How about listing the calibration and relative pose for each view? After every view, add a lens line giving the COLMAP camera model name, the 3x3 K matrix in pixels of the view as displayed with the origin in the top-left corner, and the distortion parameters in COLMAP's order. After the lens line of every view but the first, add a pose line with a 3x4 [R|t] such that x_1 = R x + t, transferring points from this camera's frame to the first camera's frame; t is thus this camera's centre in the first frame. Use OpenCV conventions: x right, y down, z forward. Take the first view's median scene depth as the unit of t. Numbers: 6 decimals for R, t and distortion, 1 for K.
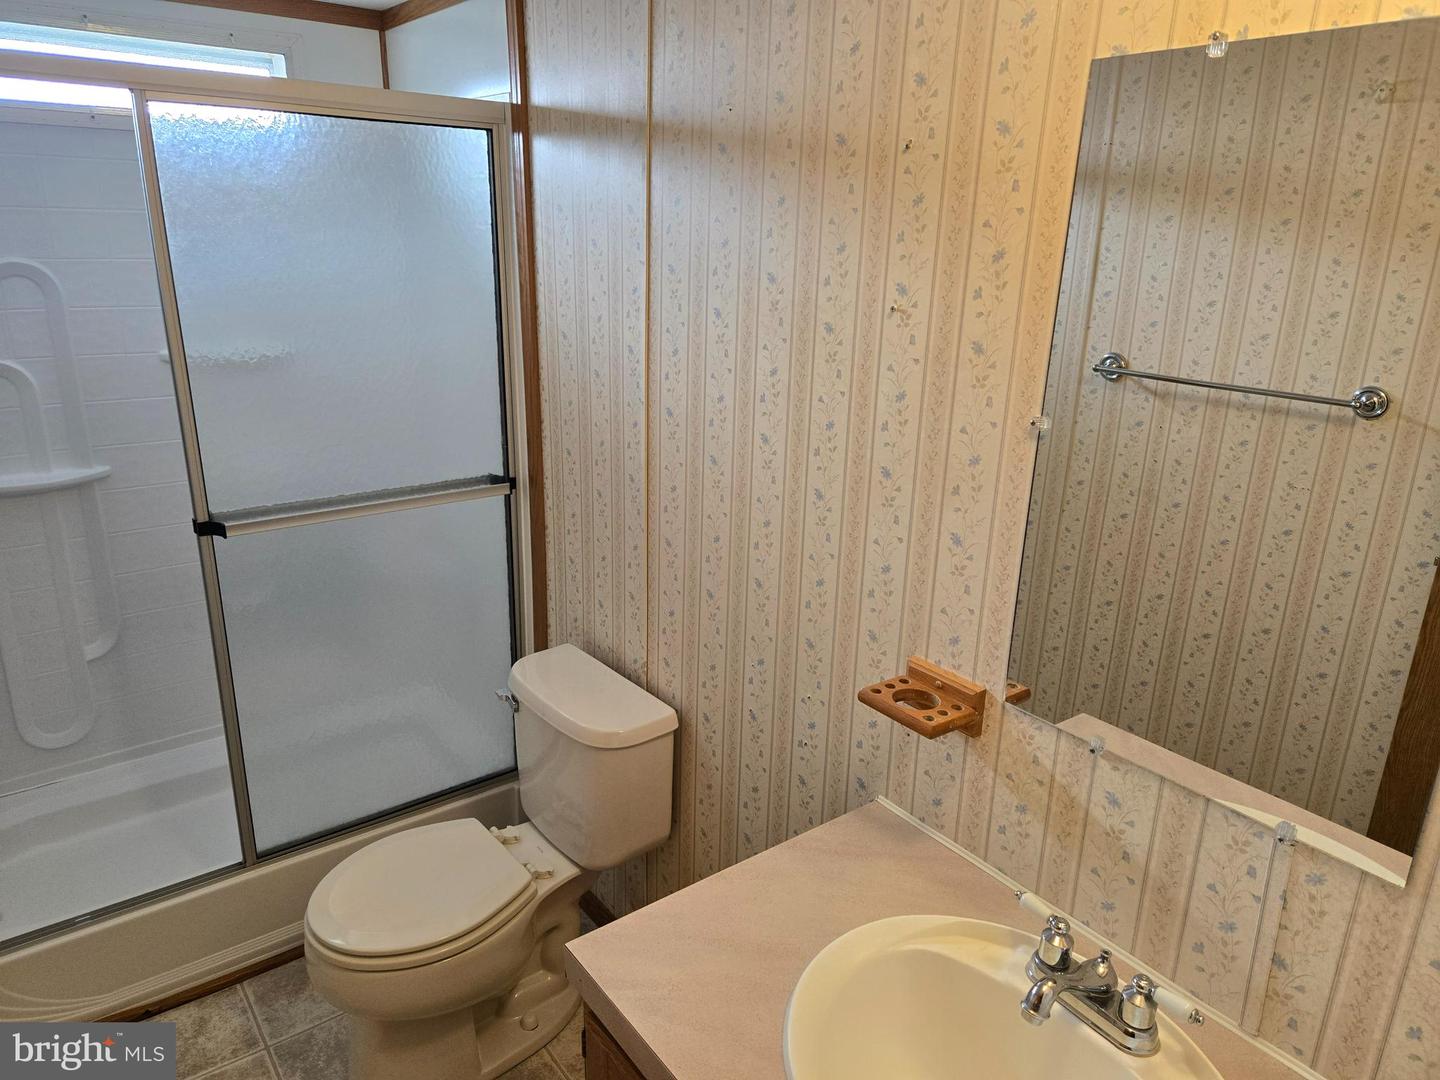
lens RADIAL K [[967.4, 0, 720.5], [0, 967.4, 538.7], [0, 0, 1]] dist [0.055260, -0.046508]
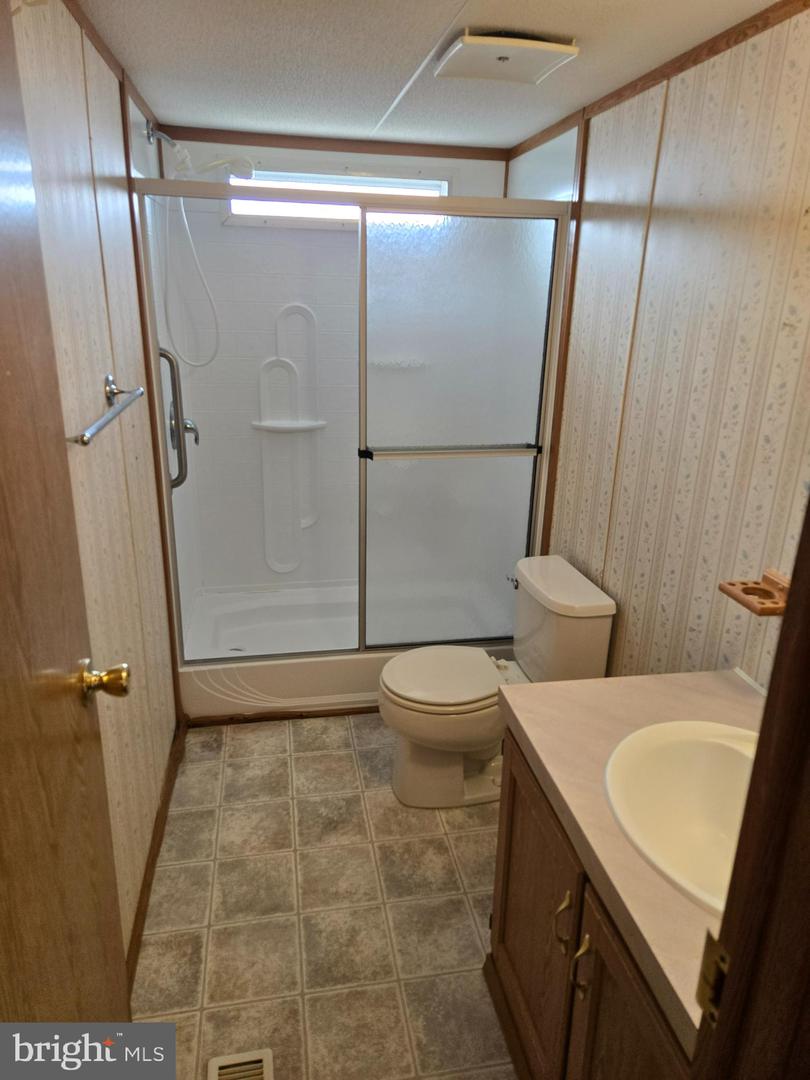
lens RADIAL K [[725.6, 0, 403.5], [0, 725.6, 538.7], [0, 0, 1]] dist [0.055260, -0.046508]
pose [[0.889643, 0.140822, -0.434402, 0.145157], [-0.138991, 0.989633, 0.036165, 0.089551], [0.434991, 0.028204, 0.899993, -0.167969]]
